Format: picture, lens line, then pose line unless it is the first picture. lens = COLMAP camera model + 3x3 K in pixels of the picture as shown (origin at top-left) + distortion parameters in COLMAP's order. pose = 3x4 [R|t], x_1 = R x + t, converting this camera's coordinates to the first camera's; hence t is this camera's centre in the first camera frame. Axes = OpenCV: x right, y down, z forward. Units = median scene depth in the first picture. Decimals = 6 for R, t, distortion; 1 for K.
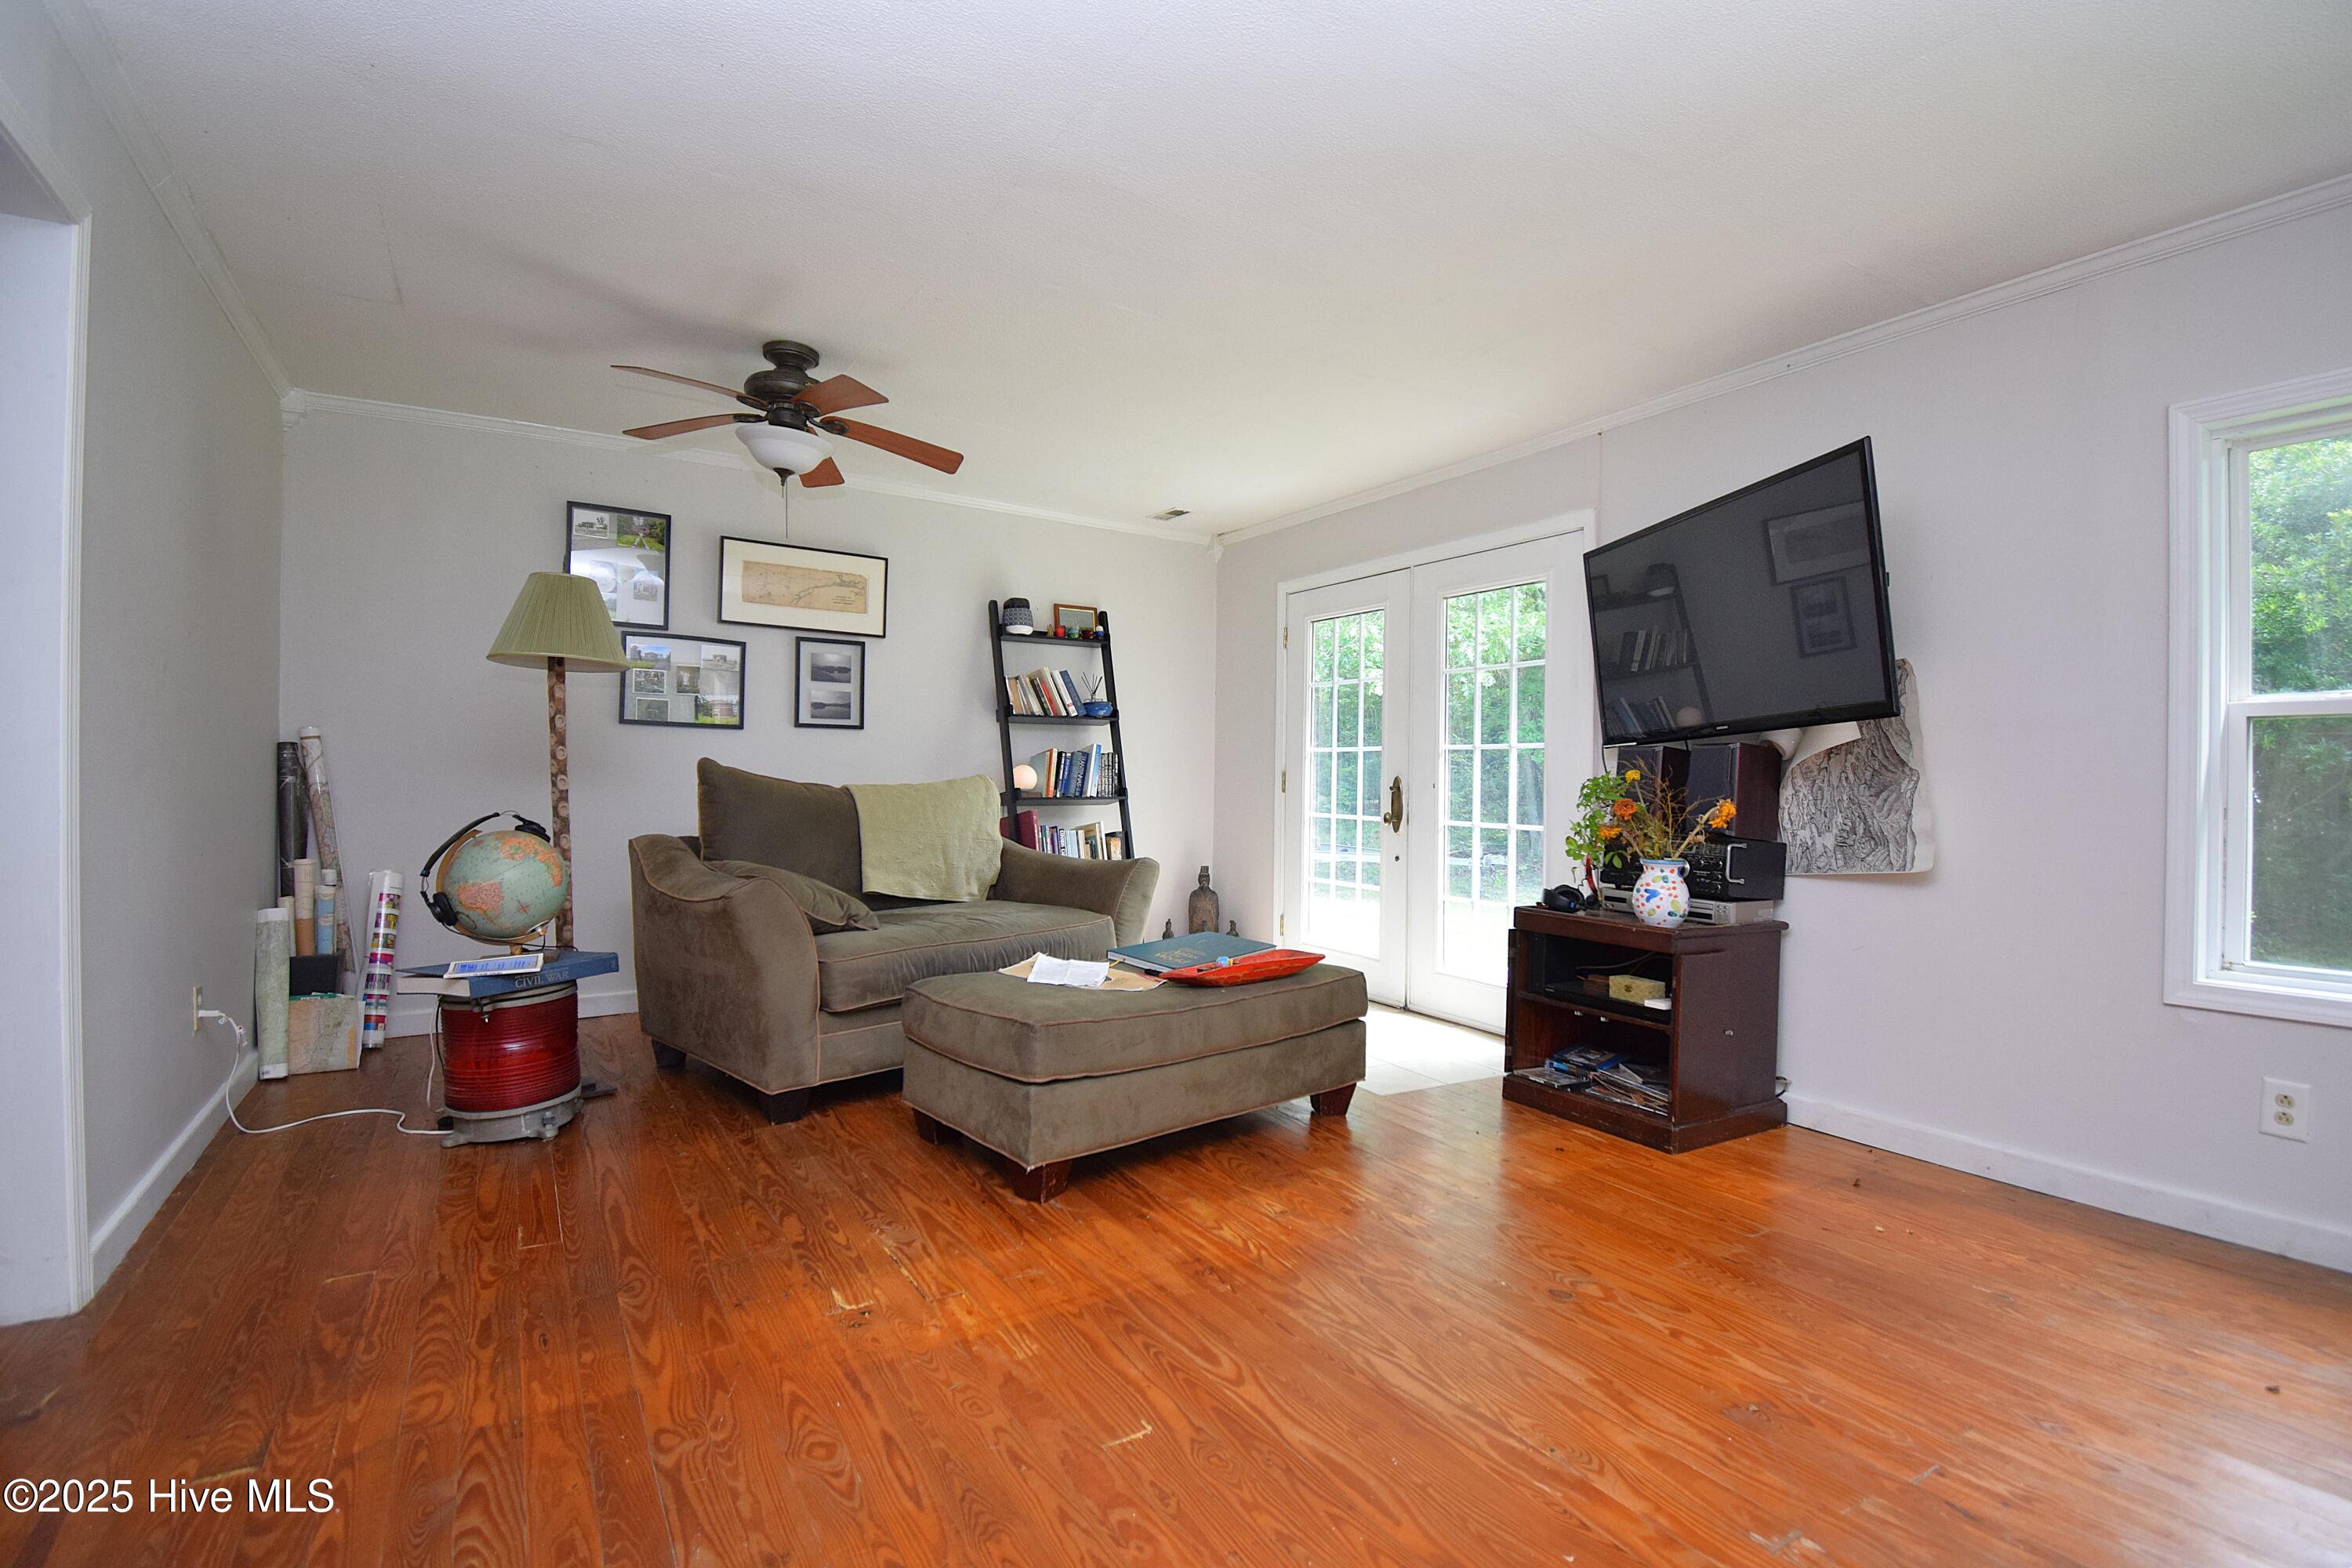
lens RADIAL K [[1075.8, 0, 1180.5], [0, 1075.8, 791.3], [0, 0, 1]] dist [0.003447, -0.002302]
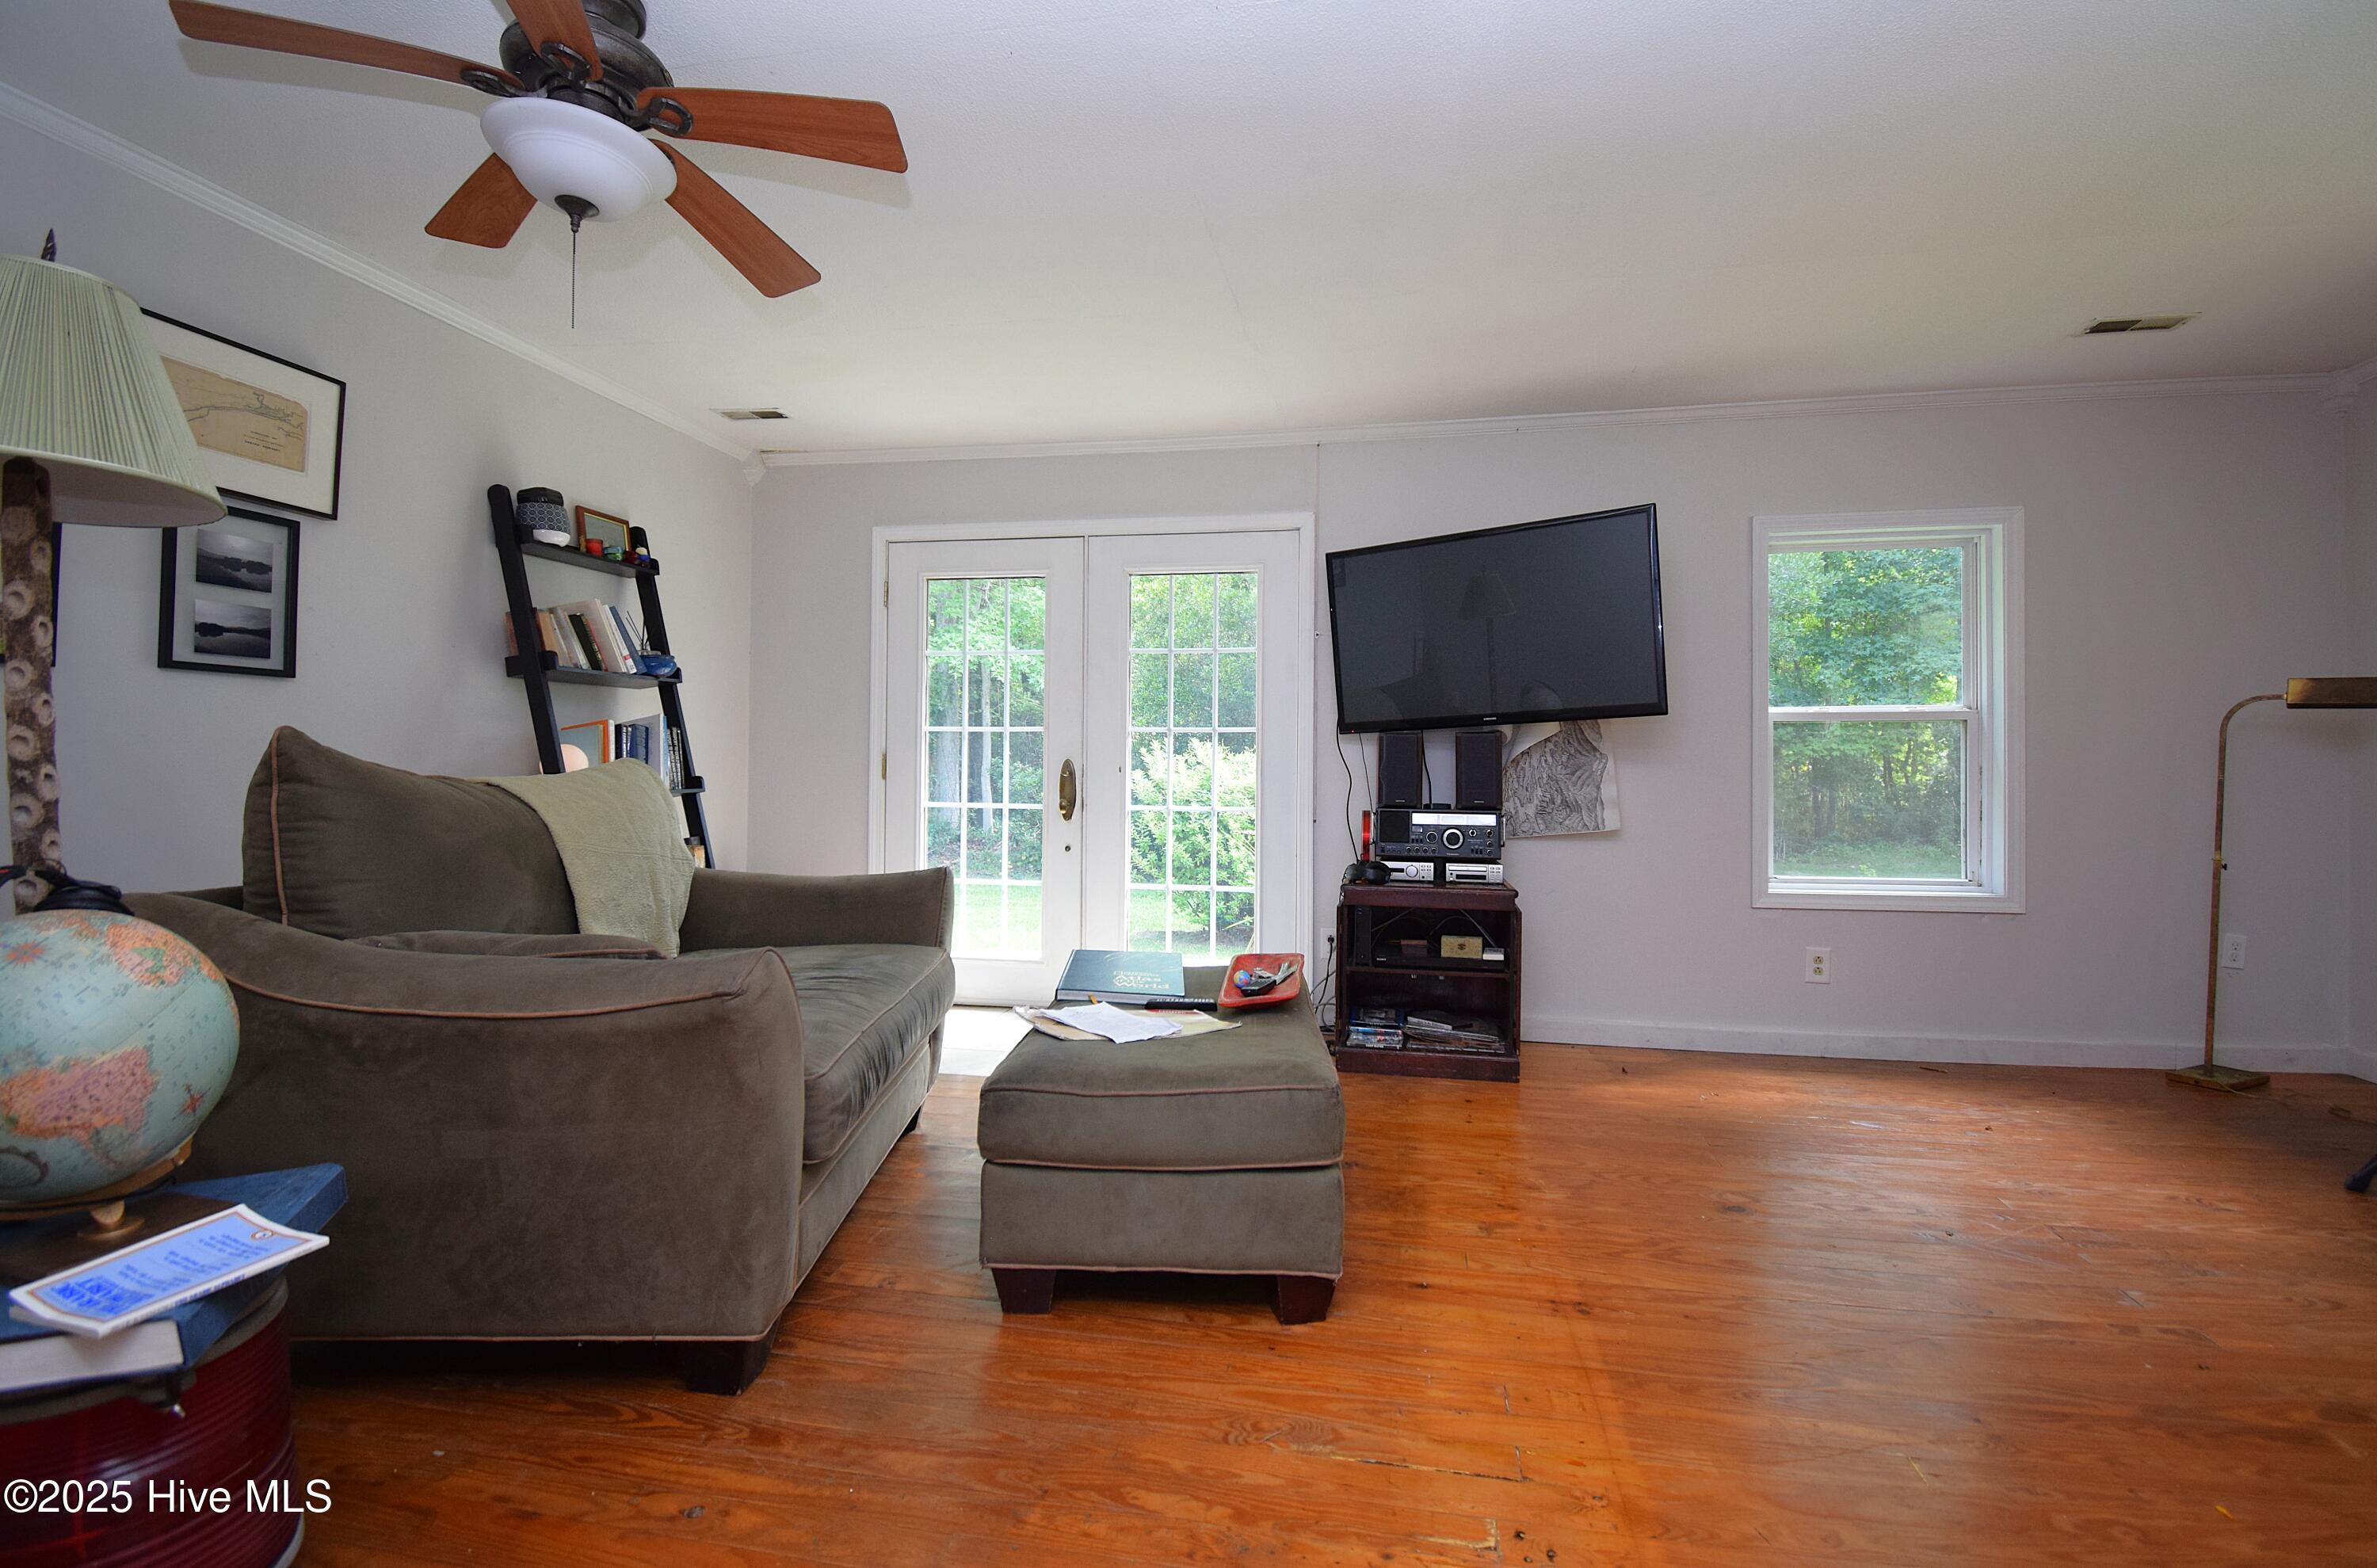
lens RADIAL K [[1087.2, 0, 1181.0], [0, 1087.2, 760.2], [0, 0, 1]] dist [0.003447, -0.002302]
pose [[0.676638, -0.004456, 0.736302, -0.418897], [0.012031, 0.999915, -0.005005, -0.007435], [-0.736217, 0.012245, 0.676634, 0.296331]]
